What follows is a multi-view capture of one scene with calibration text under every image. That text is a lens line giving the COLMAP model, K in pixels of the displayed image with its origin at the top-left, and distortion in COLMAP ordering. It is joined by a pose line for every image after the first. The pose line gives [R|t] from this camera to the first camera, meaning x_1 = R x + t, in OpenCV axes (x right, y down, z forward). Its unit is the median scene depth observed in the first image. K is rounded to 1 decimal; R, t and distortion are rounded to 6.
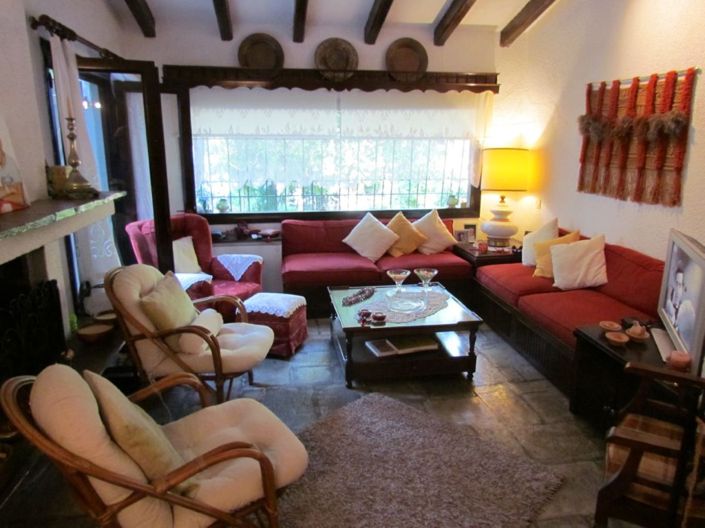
lens RADIAL K [[505.0, 0, 355.2], [0, 505.0, 268.9], [0, 0, 1]] dist [-0.028263, -0.002009]
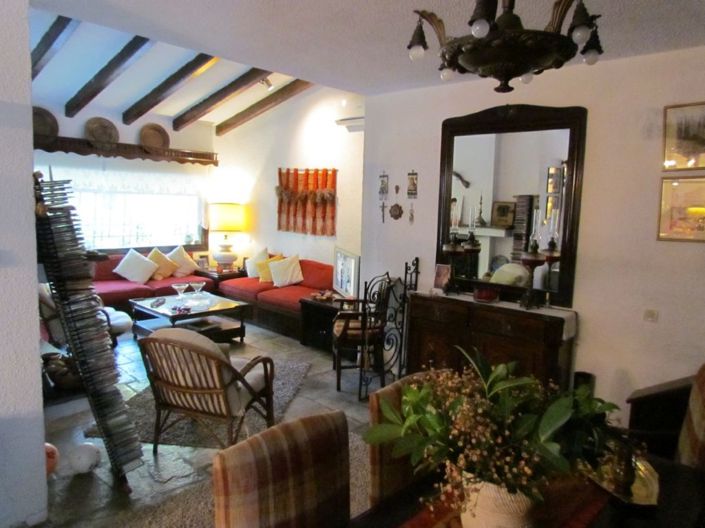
lens RADIAL K [[505.0, 0, 353.0], [0, 505.0, 263.1], [0, 0, 1]] dist [-0.028263, -0.002009]
pose [[0.778475, -0.045163, 0.626049, -0.417795], [0.110091, 0.991771, -0.065348, 0.090396], [-0.617946, 0.119794, 0.777041, -0.443924]]
